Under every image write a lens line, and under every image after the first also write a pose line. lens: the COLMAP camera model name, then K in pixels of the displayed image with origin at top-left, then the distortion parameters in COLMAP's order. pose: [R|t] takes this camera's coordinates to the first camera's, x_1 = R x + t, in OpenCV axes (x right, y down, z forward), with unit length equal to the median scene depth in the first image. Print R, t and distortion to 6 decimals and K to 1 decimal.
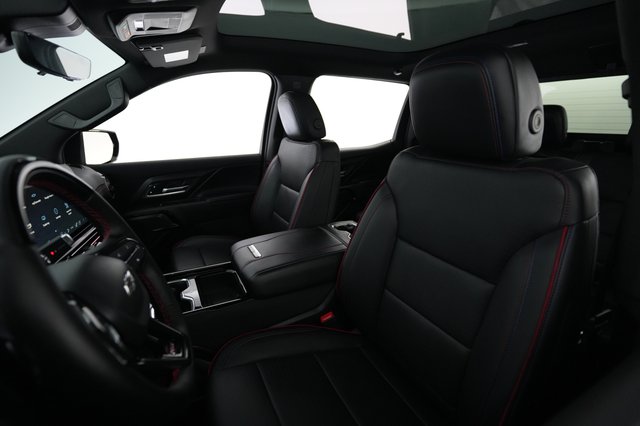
lens RADIAL K [[301.6, 0, 320.0], [0, 301.6, 213.0], [0, 0, 1]] dist [-0.001727, 0.000282]
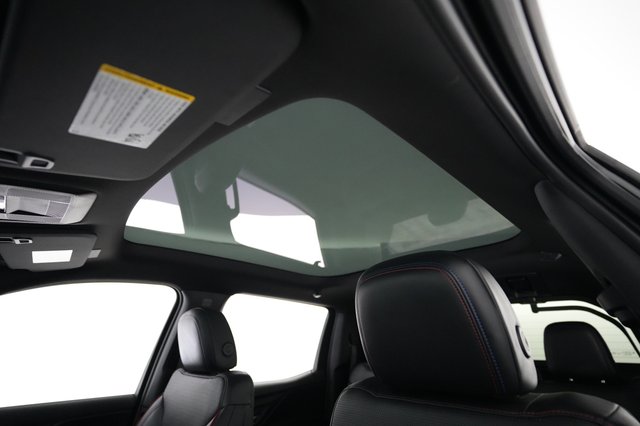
lens RADIAL K [[301.6, 0, 320.0], [0, 301.6, 213.0], [0, 0, 1]] dist [-0.001727, 0.000282]
pose [[0.961061, 0.115294, 0.251135, -0.014393], [0.078885, 0.756519, -0.649196, -0.033729], [-0.264836, 0.643728, 0.717966, 0.137652]]
